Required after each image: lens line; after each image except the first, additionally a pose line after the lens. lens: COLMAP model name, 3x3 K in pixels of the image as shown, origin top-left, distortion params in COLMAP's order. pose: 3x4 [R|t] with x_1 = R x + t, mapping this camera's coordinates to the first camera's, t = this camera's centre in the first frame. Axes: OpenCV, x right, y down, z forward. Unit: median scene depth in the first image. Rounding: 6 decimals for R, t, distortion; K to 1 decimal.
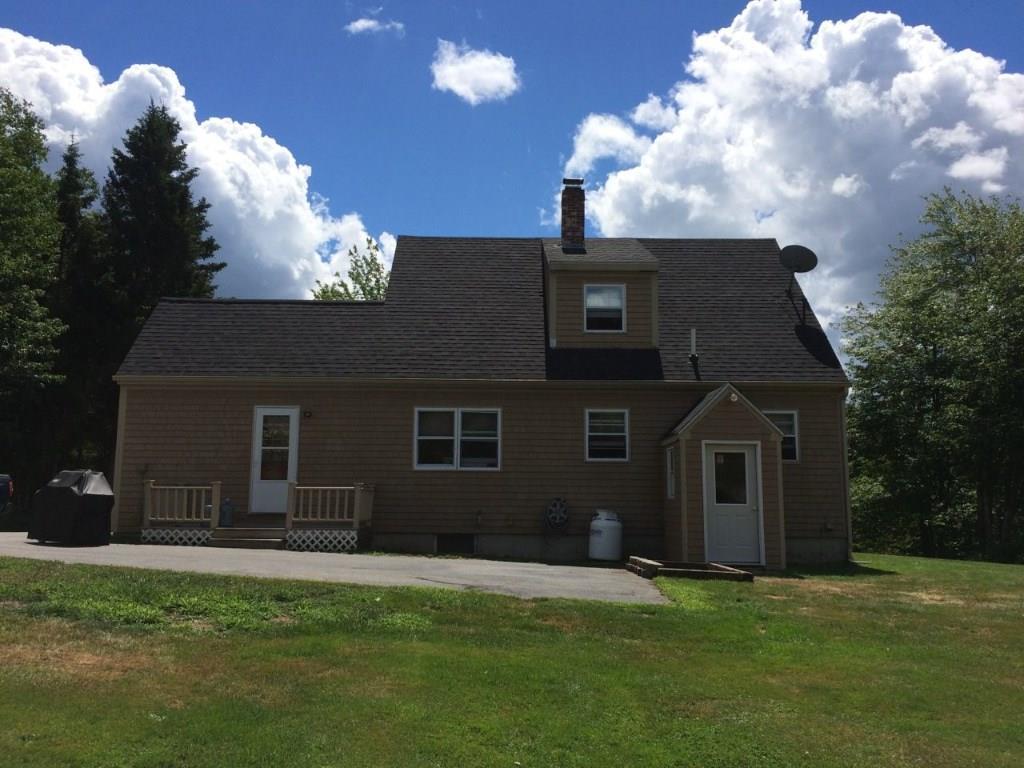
lens RADIAL K [[875.3, 0, 512.0], [0, 875.3, 384.0], [0, 0, 1]] dist [0.053543, -0.000469]
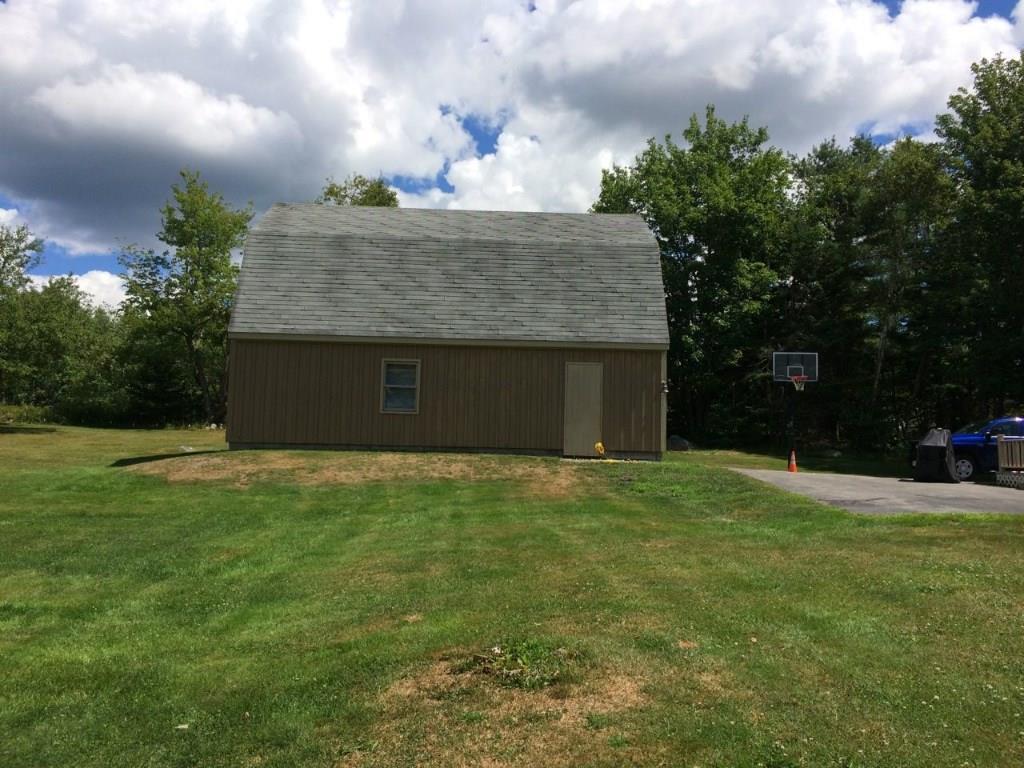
lens RADIAL K [[859.1, 0, 498.6], [0, 859.1, 383.4], [0, 0, 1]] dist [0.116199, -0.135639]
pose [[0.036439, -0.114991, -0.992698, 0.813688], [0.115771, 0.987155, -0.110099, 0.096602], [0.992607, -0.110914, 0.049284, 0.271726]]
